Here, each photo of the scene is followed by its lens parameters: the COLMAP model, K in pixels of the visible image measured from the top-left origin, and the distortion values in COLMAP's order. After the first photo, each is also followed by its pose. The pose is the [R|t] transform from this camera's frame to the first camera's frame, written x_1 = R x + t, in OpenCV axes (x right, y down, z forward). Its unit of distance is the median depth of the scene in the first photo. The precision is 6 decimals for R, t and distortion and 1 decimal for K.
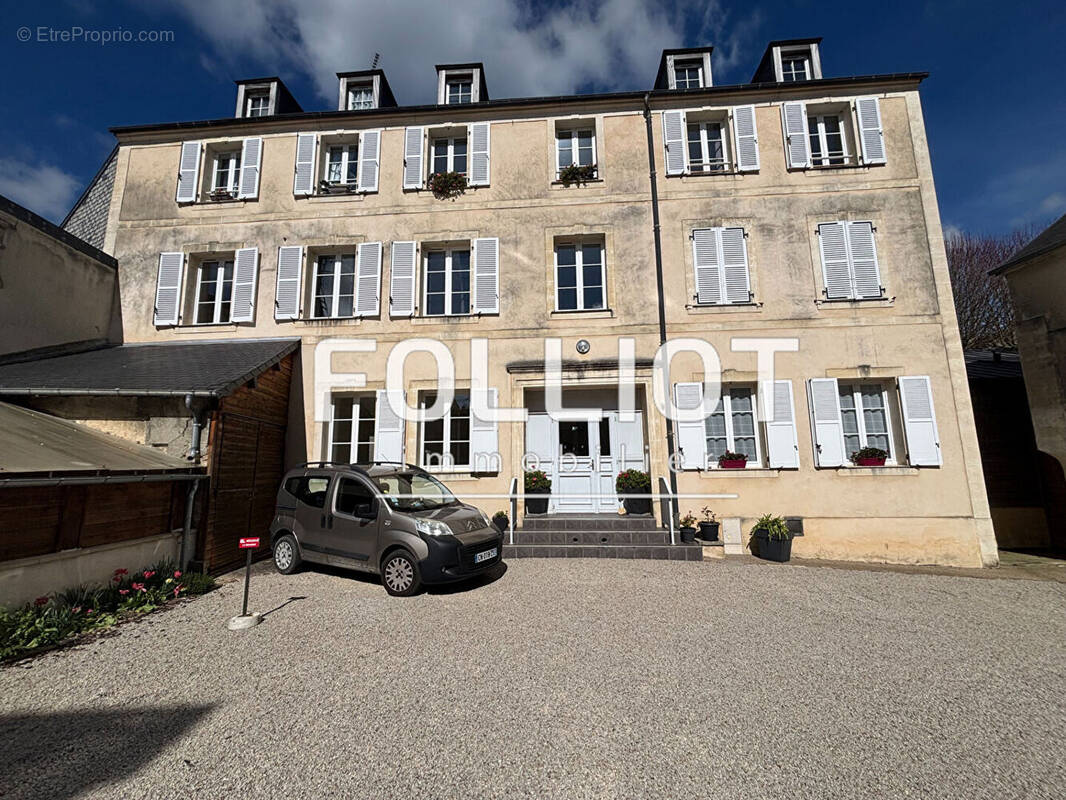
lens RADIAL K [[435.0, 0, 533.0], [0, 435.0, 400.0], [0, 0, 1]] dist [-0.002333, 0.000282]
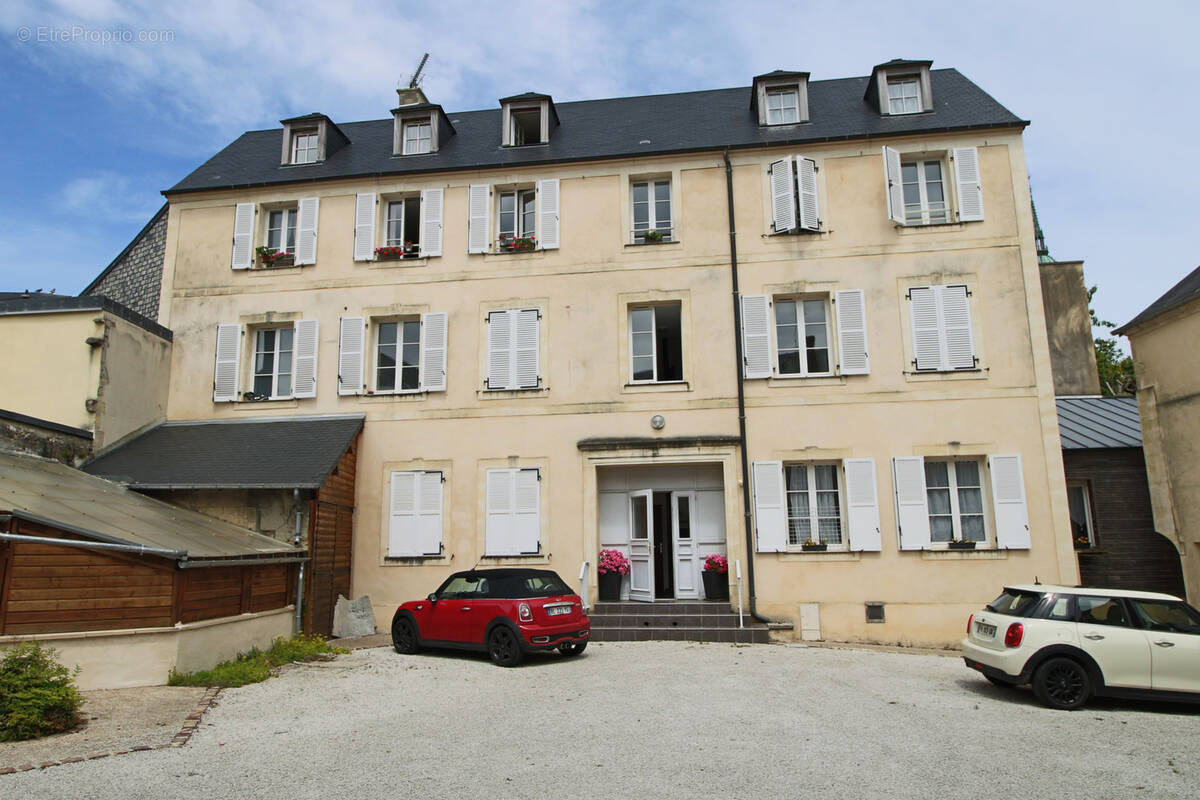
lens RADIAL K [[778.0, 0, 600.0], [0, 778.0, 400.0], [0, 0, 1]] dist [0.005768, -0.001339]
pose [[0.997574, -0.013410, -0.068317, 0.103441], [0.011219, 0.999414, -0.032350, -0.116140], [0.068711, 0.031505, 0.997139, -0.695615]]
